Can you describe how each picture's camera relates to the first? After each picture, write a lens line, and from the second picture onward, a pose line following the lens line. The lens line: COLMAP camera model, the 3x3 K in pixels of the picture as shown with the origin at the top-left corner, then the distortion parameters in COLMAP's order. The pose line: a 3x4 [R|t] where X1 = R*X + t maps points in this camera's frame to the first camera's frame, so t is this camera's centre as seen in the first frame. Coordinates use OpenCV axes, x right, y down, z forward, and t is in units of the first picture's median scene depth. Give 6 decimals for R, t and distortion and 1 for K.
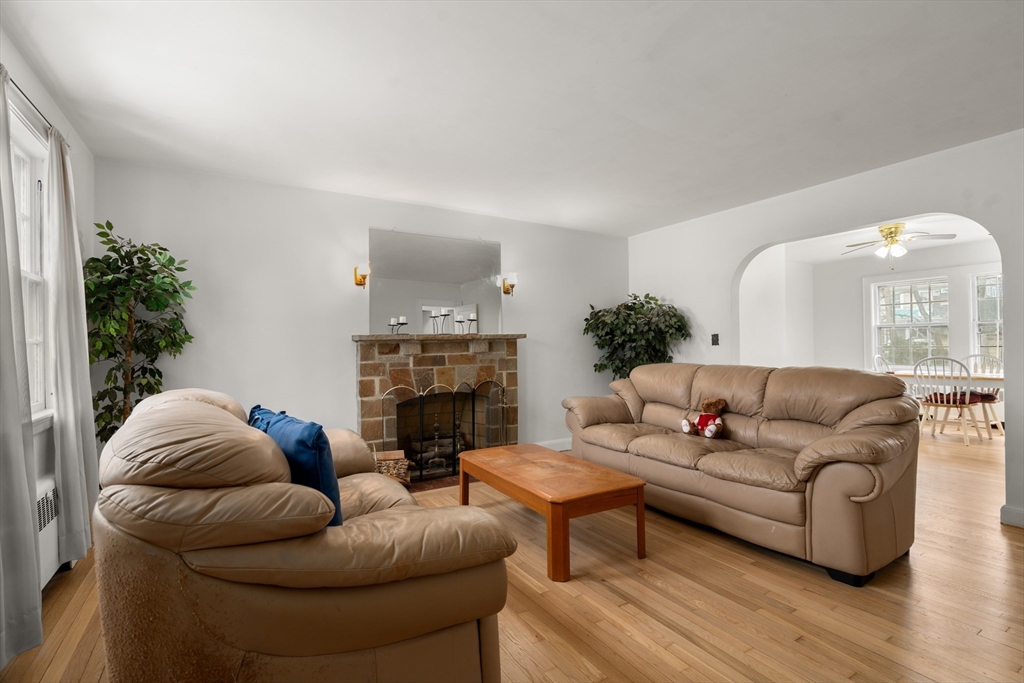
lens RADIAL K [[464.3, 0, 506.2], [0, 464.3, 339.0], [0, 0, 1]] dist [-0.001947, 0.000225]
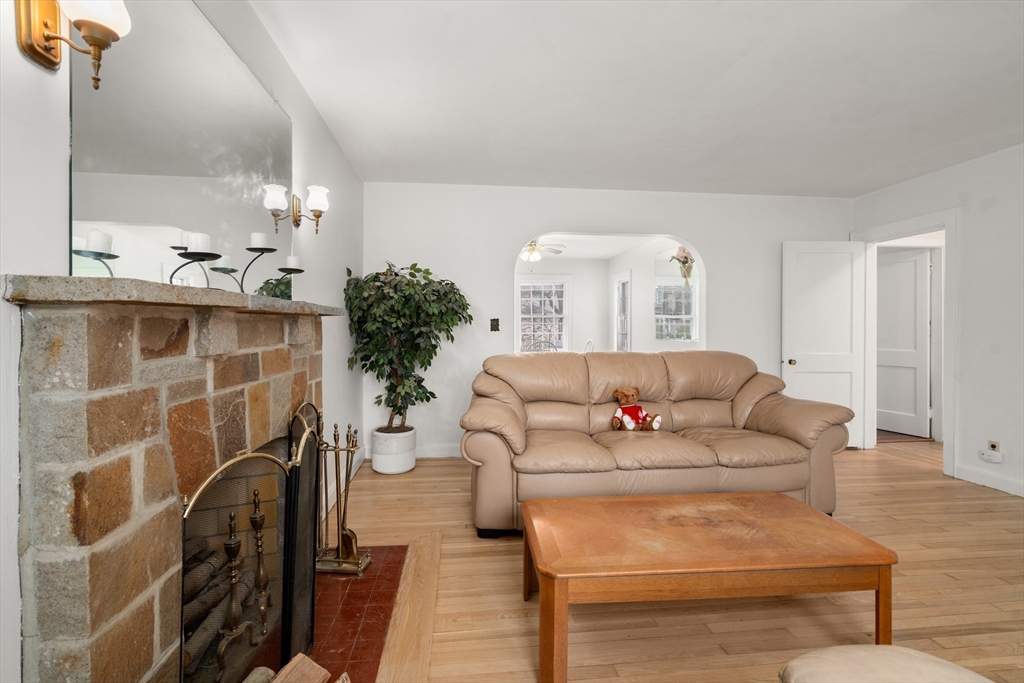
lens RADIAL K [[464.0, 0, 511.6], [0, 464.0, 326.2], [0, 0, 1]] dist [-0.001013, -0.000130]
pose [[0.420110, 0.015958, 0.907333, -0.412260], [-0.018277, 0.999791, -0.009122, 0.013109], [-0.907289, -0.012751, 0.420314, 0.670284]]
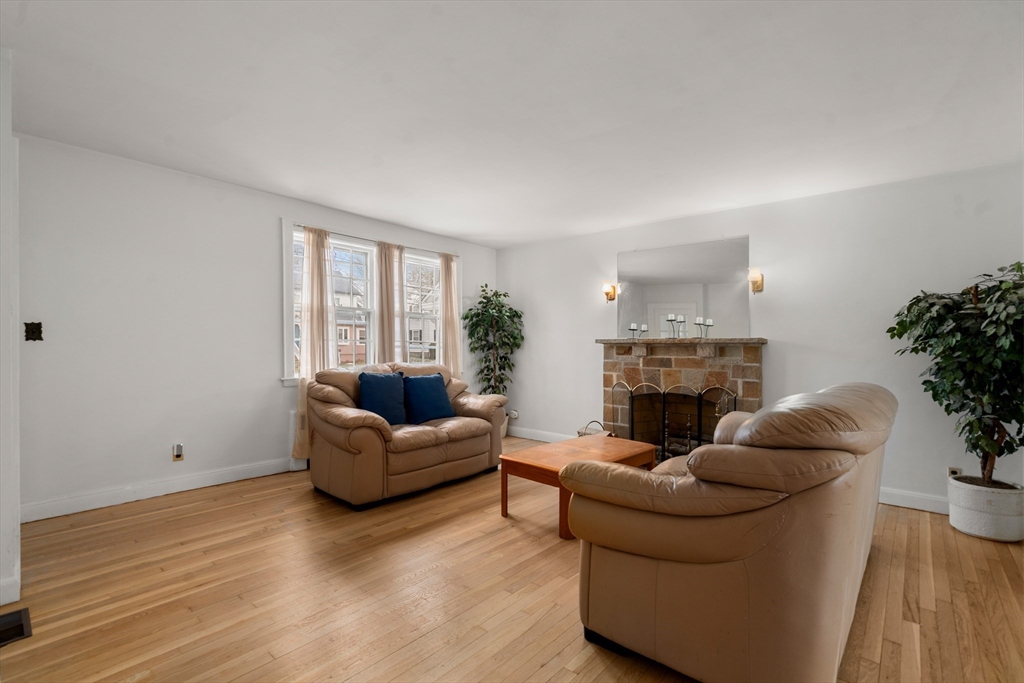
lens RADIAL K [[492.9, 0, 512.0], [0, 492.9, 341.5], [0, 0, 1]] dist [0.000362, 0.000109]
pose [[0.292696, 0.006867, -0.956181, 0.877404], [-0.003043, 0.999976, 0.006250, -0.009289], [0.956201, 0.001080, 0.292710, 0.331220]]
